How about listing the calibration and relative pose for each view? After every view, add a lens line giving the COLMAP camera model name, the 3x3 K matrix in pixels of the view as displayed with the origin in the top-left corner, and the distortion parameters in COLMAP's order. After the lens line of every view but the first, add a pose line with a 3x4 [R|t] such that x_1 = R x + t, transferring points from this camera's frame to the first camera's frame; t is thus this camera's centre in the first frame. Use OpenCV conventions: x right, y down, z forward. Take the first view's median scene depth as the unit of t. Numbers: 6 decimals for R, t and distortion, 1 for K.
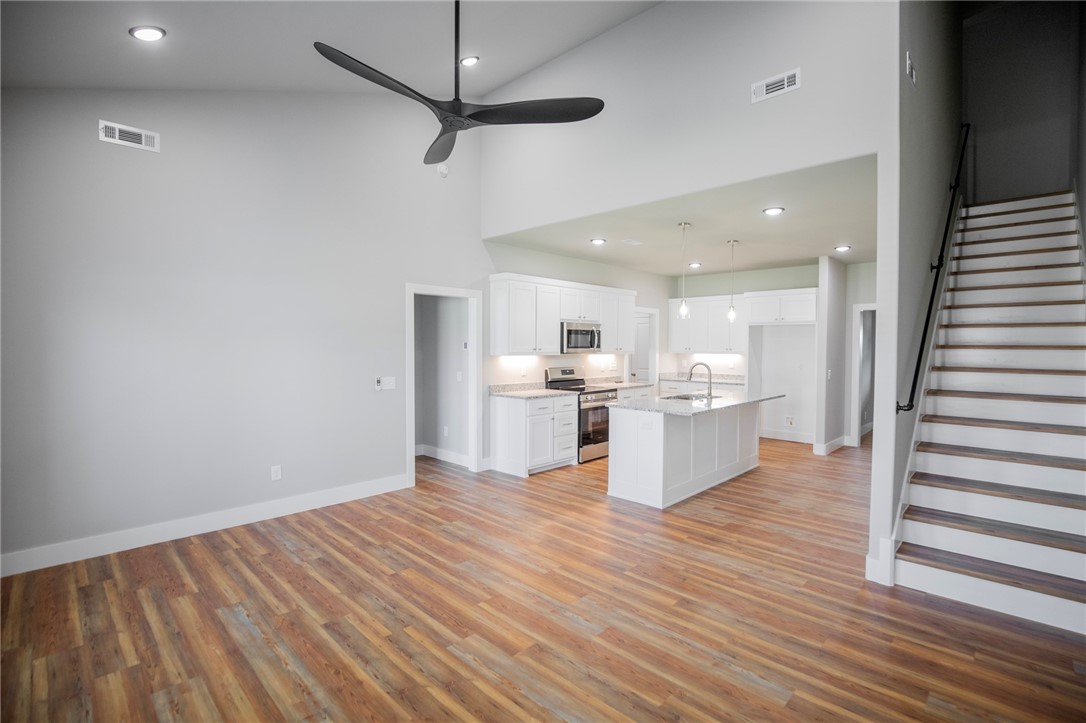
lens RADIAL K [[503.5, 0, 559.5], [0, 503.5, 356.1], [0, 0, 1]] dist [-0.036981, 0.008128]
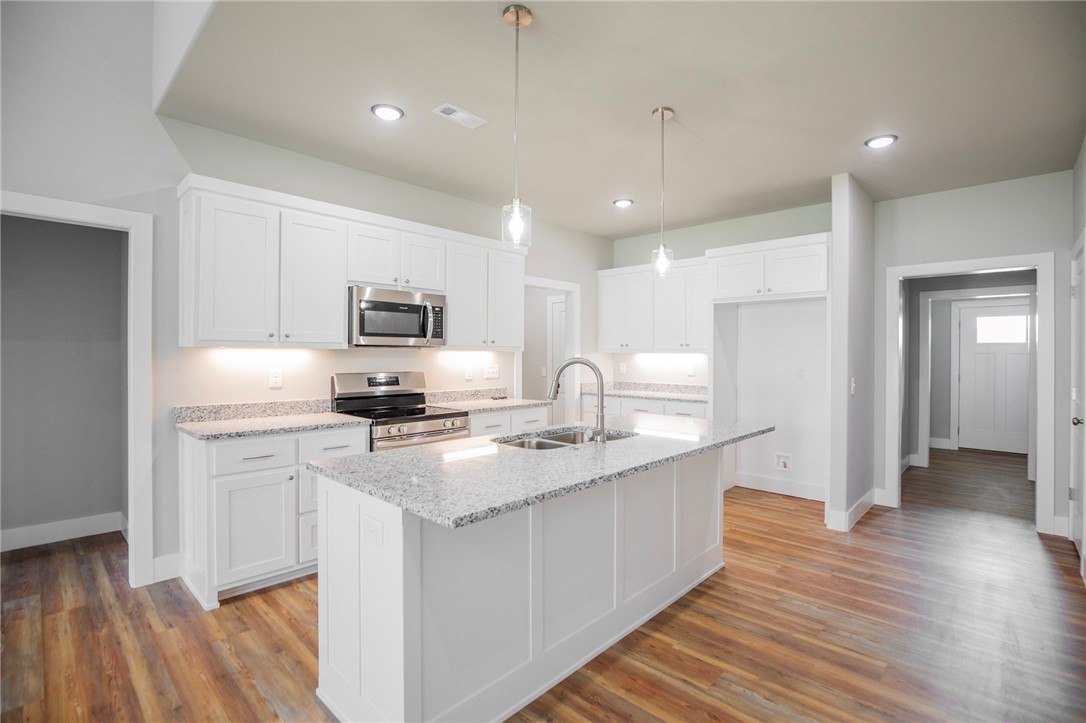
lens RADIAL K [[503.5, 0, 555.8], [0, 503.5, 355.7], [0, 0, 1]] dist [-0.036981, 0.008128]
pose [[0.999964, 0.000161, 0.008475, 0.326567], [0.000008, 0.999800, -0.019979, 0.023477], [-0.008477, 0.019978, 0.999764, 0.715402]]
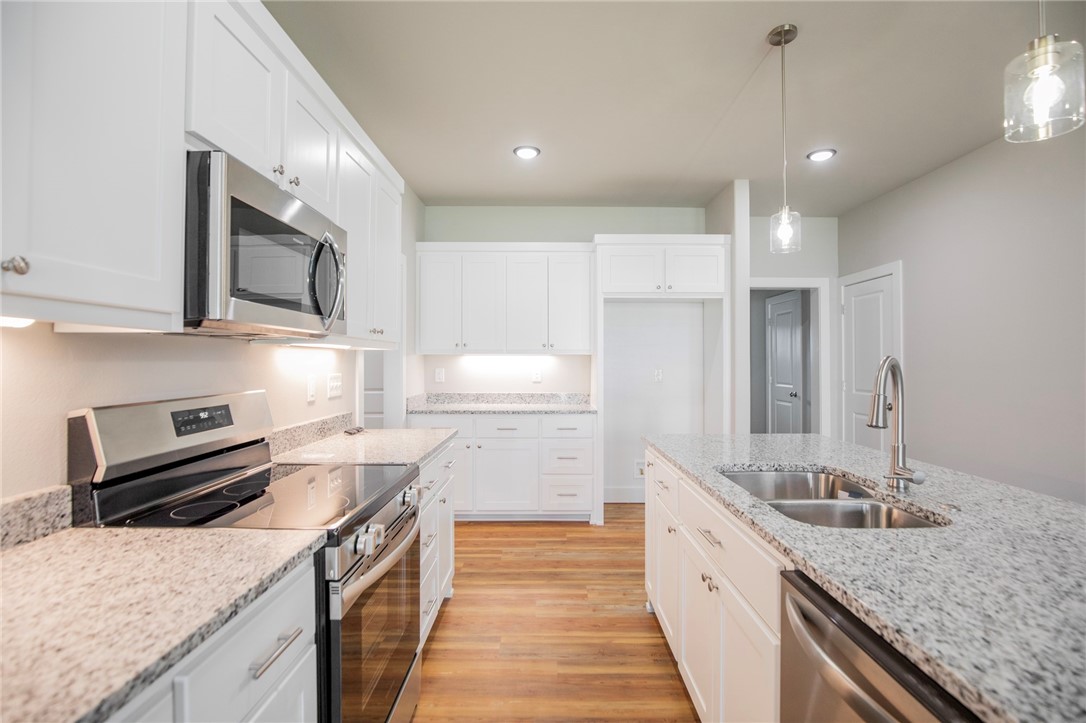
lens RADIAL K [[503.5, 0, 557.5], [0, 503.5, 353.1], [0, 0, 1]] dist [-0.036981, 0.008128]
pose [[0.715777, 0.008940, 0.698272, -0.039744], [0.015855, 0.999452, -0.029048, 0.018733], [-0.698149, 0.031863, 0.715243, 1.183234]]
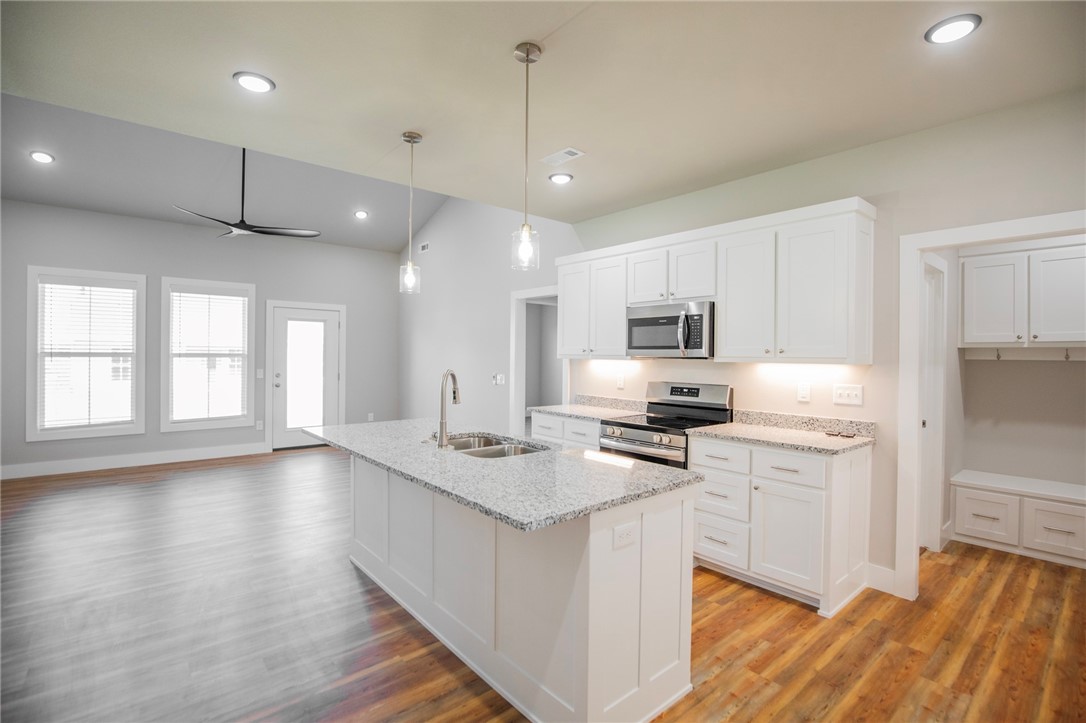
lens RADIAL K [[503.5, 0, 544.0], [0, 503.5, 356.1], [0, 0, 1]] dist [-0.036981, 0.008128]
pose [[-0.110565, -0.001187, -0.993868, 0.973557], [-0.032382, 0.999473, 0.002409, -0.007643], [0.993341, 0.032450, -0.110546, 1.456061]]
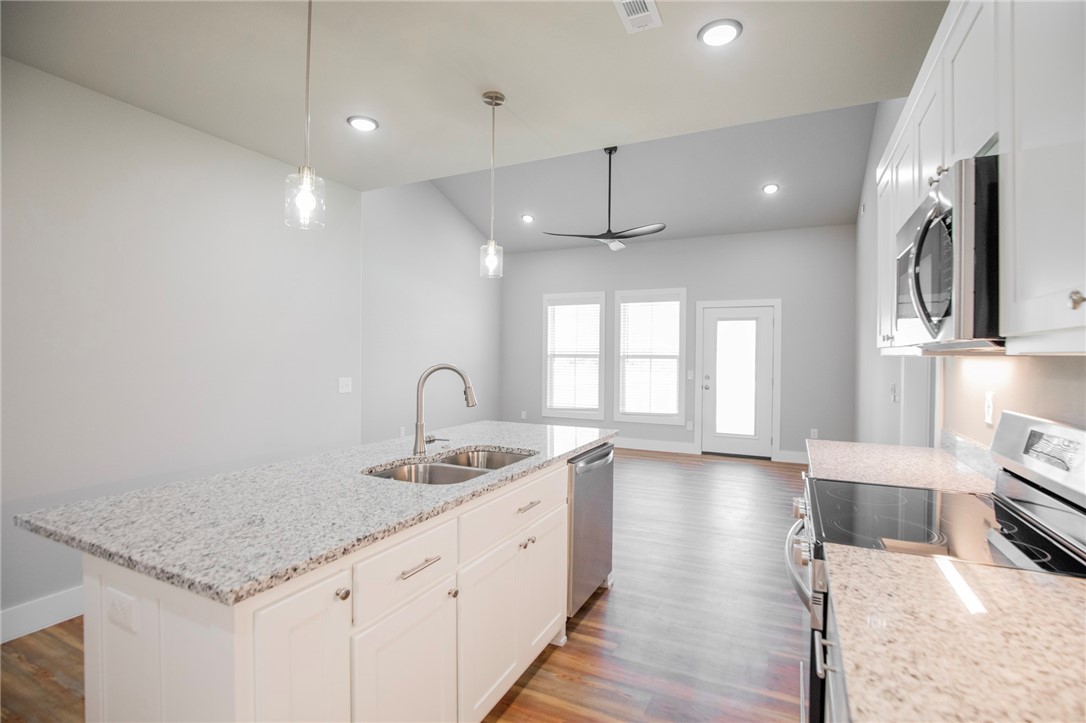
lens RADIAL K [[503.5, 0, 547.1], [0, 503.5, 358.0], [0, 0, 1]] dist [-0.036981, 0.008128]
pose [[-0.953909, -0.010564, -0.299911, 0.417207], [-0.019318, 0.999469, 0.026238, -0.007006], [0.299475, 0.030822, -0.953606, 1.797422]]
